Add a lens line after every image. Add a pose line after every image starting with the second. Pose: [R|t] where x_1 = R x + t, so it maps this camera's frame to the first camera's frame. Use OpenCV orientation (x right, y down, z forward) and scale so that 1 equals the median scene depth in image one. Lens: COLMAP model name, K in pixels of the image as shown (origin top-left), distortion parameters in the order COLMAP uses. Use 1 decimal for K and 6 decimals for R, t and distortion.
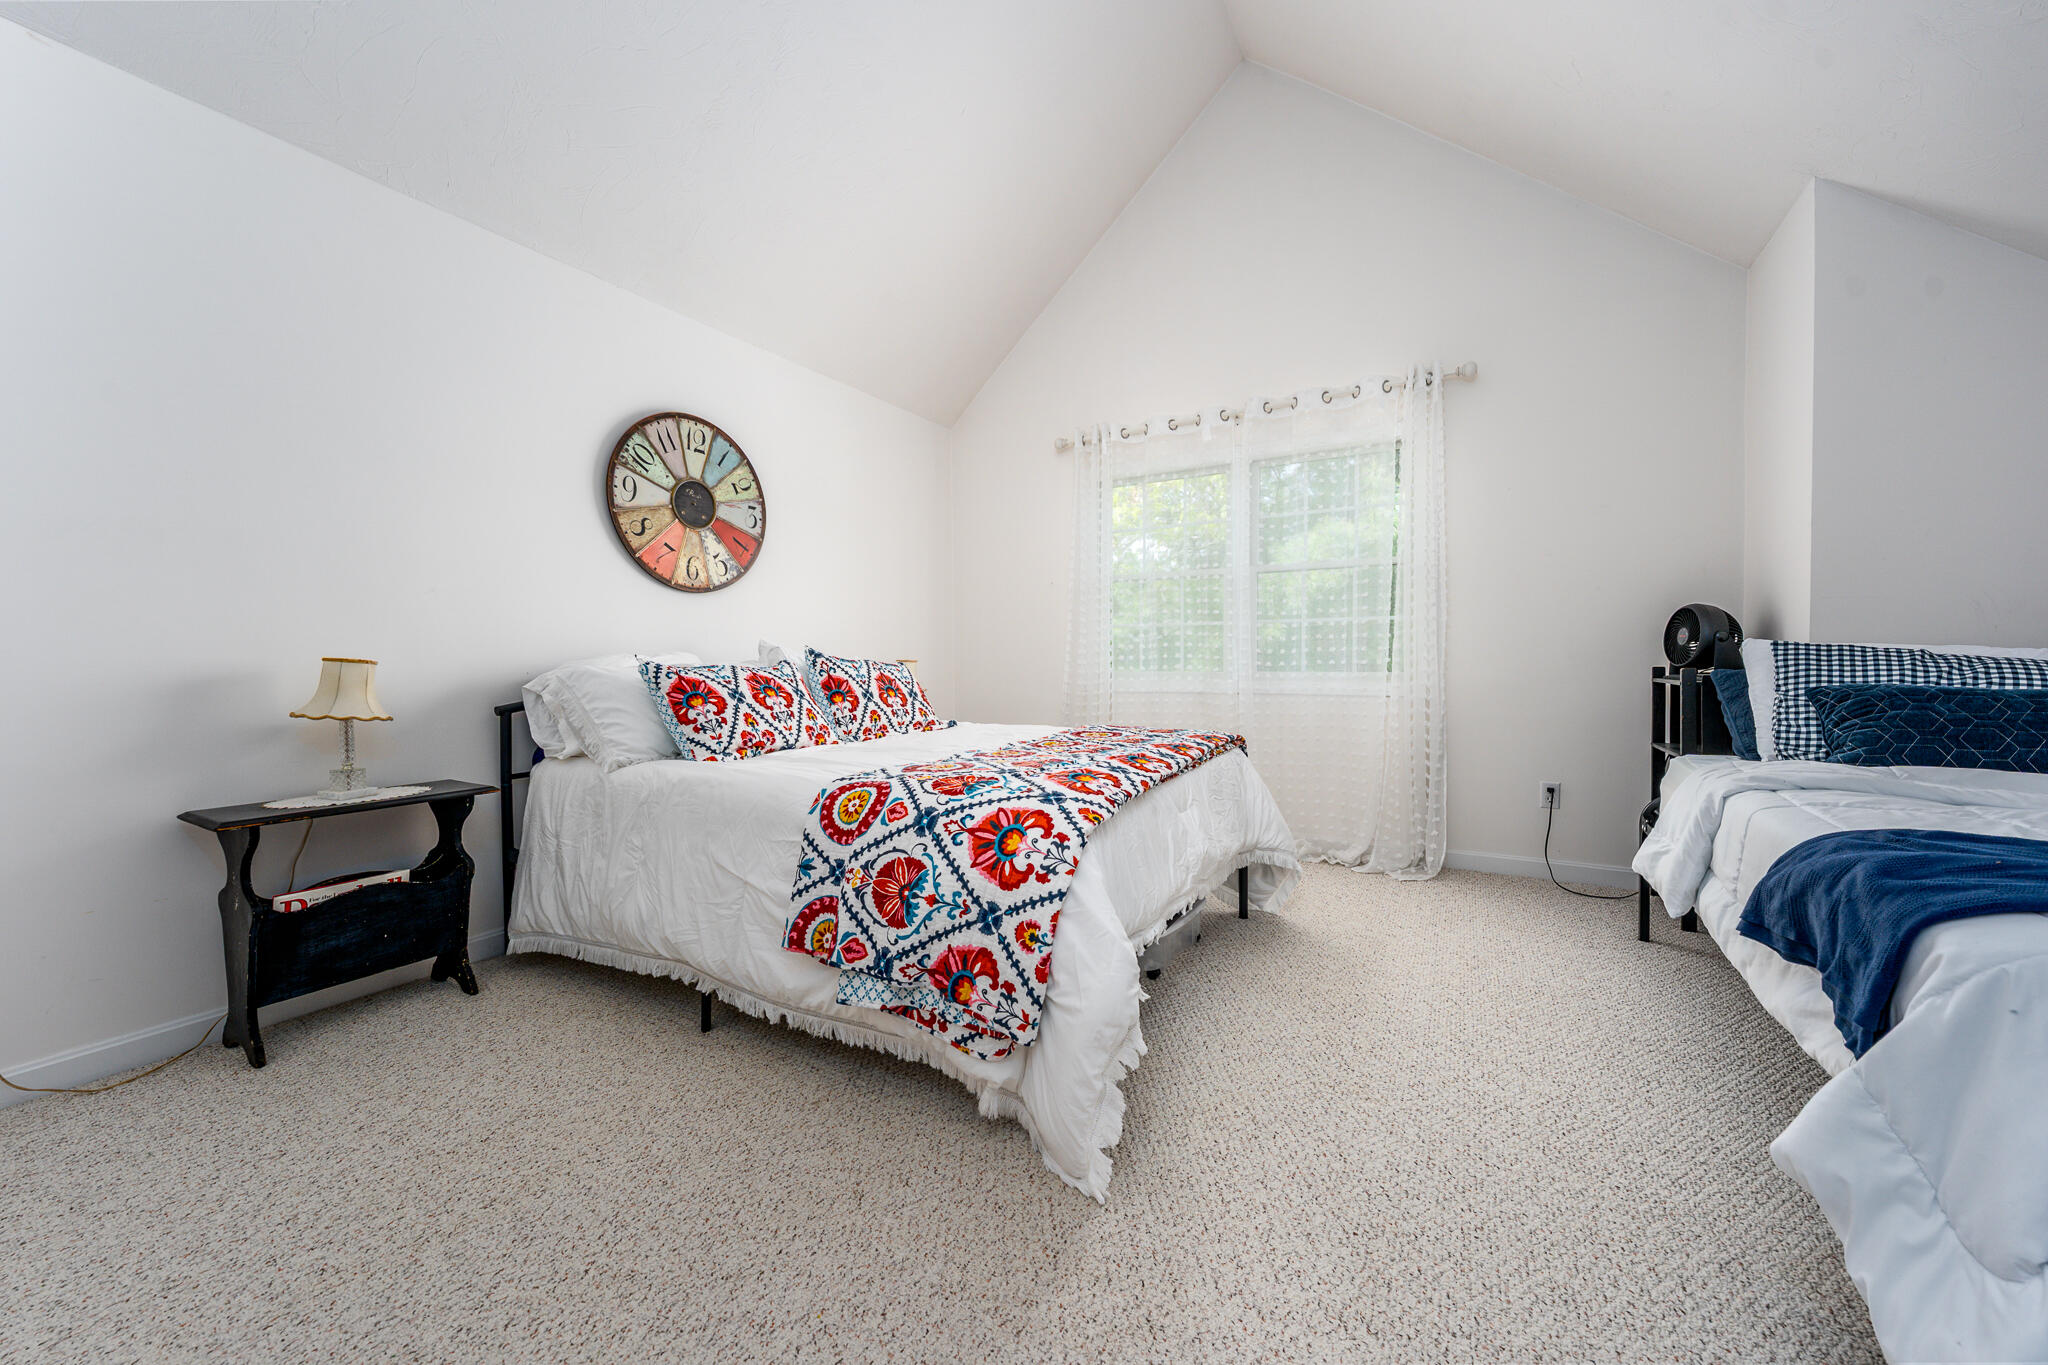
lens RADIAL K [[778.9, 0, 1016.7], [0, 778.9, 679.1], [0, 0, 1]] dist [-0.001620, 0.000285]
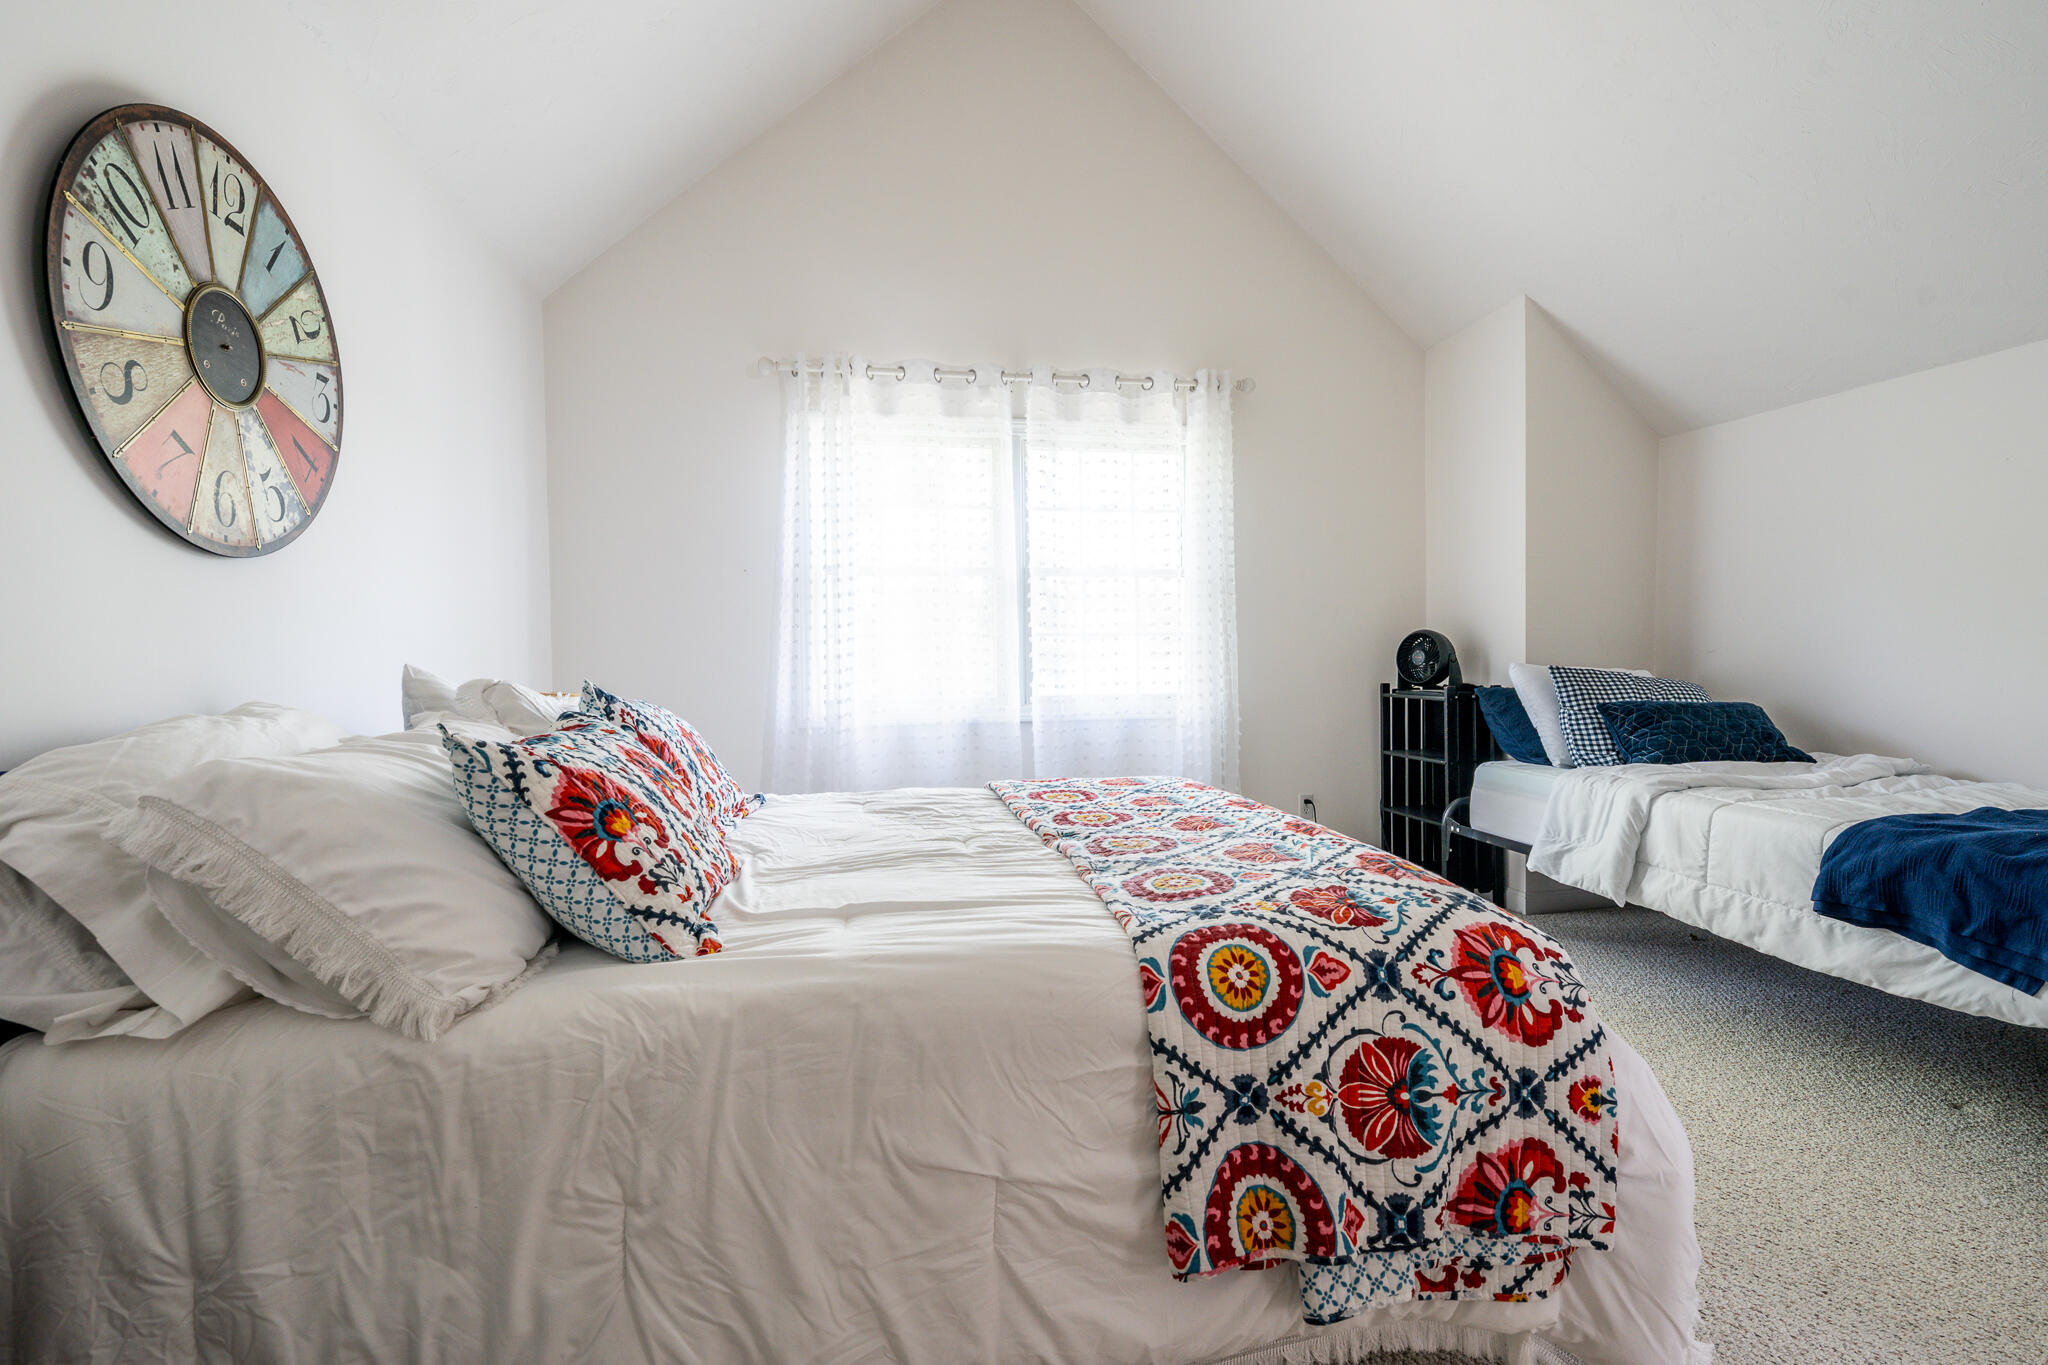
lens RADIAL K [[935.8, 0, 1023.0], [0, 935.8, 676.5], [0, 0, 1]] dist [-0.001020, 0.000583]
pose [[0.728708, -0.018194, 0.684582, -0.856038], [0.022179, 0.999750, 0.002961, -0.072108], [-0.684465, 0.013025, 0.728929, 0.637312]]
